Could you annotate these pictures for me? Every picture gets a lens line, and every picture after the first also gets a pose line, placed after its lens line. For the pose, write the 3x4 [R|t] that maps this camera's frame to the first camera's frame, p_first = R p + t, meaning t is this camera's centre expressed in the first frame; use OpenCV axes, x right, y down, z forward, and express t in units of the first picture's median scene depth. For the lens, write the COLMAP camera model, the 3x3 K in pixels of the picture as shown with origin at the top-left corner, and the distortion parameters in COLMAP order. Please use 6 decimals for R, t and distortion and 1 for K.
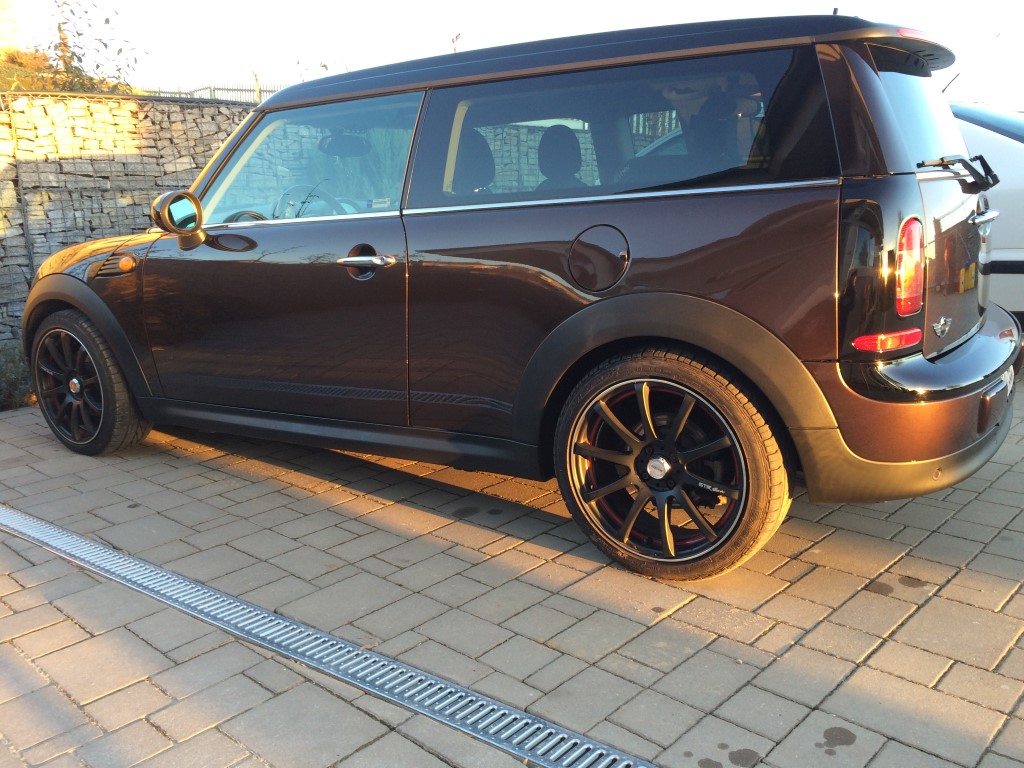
lens RADIAL K [[881.0, 0, 516.1], [0, 881.0, 375.7], [0, 0, 1]] dist [0.088585, -0.127564]
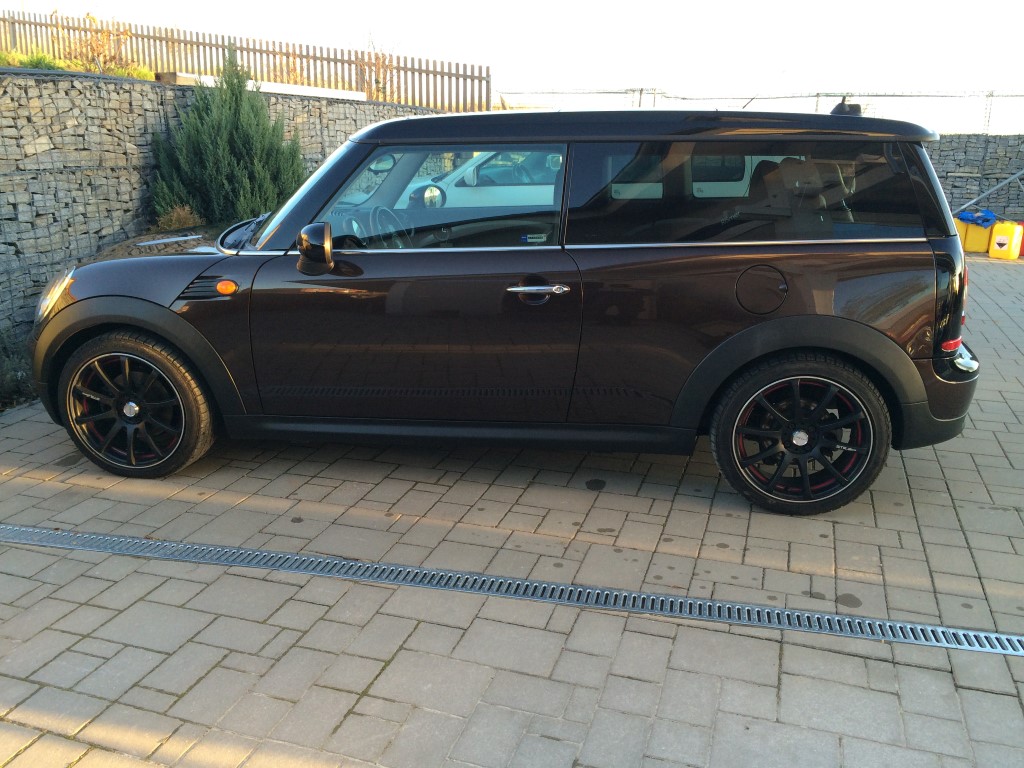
lens RADIAL K [[881.0, 0, 516.3], [0, 881.0, 374.6], [0, 0, 1]] dist [0.088585, -0.127564]
pose [[0.905577, -0.081161, 0.416346, -0.361461], [0.052333, 0.995403, 0.080214, -0.057715], [-0.420942, -0.050852, 0.905661, -0.035584]]
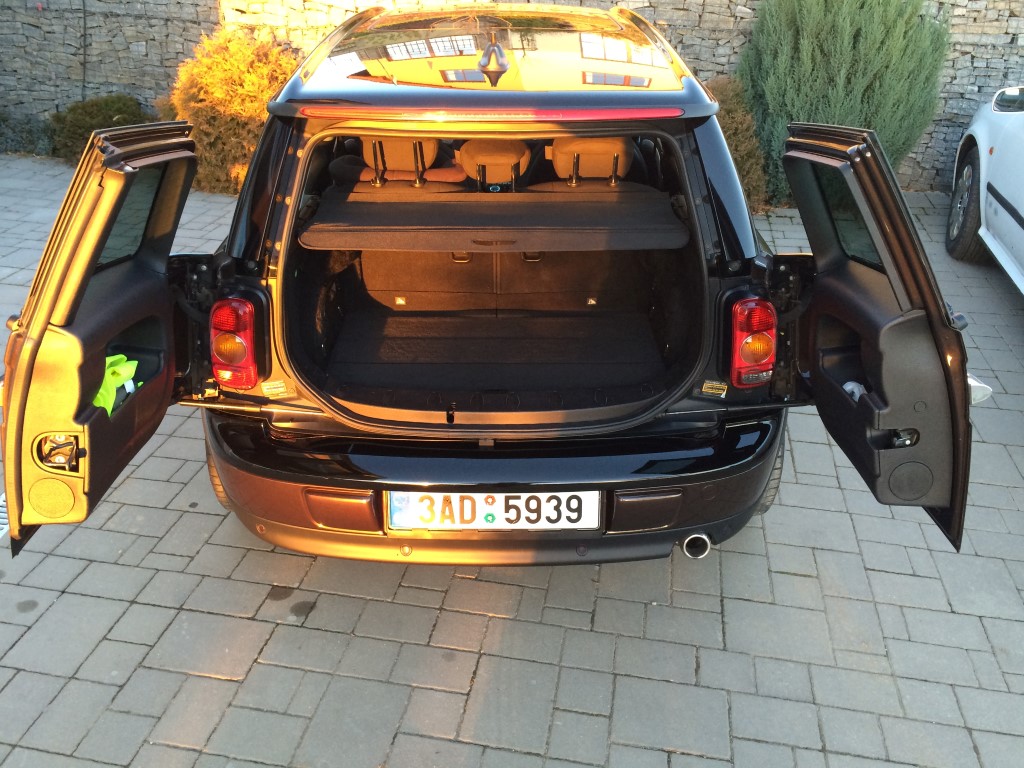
lens RADIAL K [[881.0, 0, 510.6], [0, 881.0, 381.0], [0, 0, 1]] dist [0.088585, -0.127564]
pose [[0.542177, 0.425326, -0.724667, 0.551703], [-0.204145, 0.903263, 0.377413, -0.216711], [0.815089, -0.056687, 0.576556, 0.256571]]
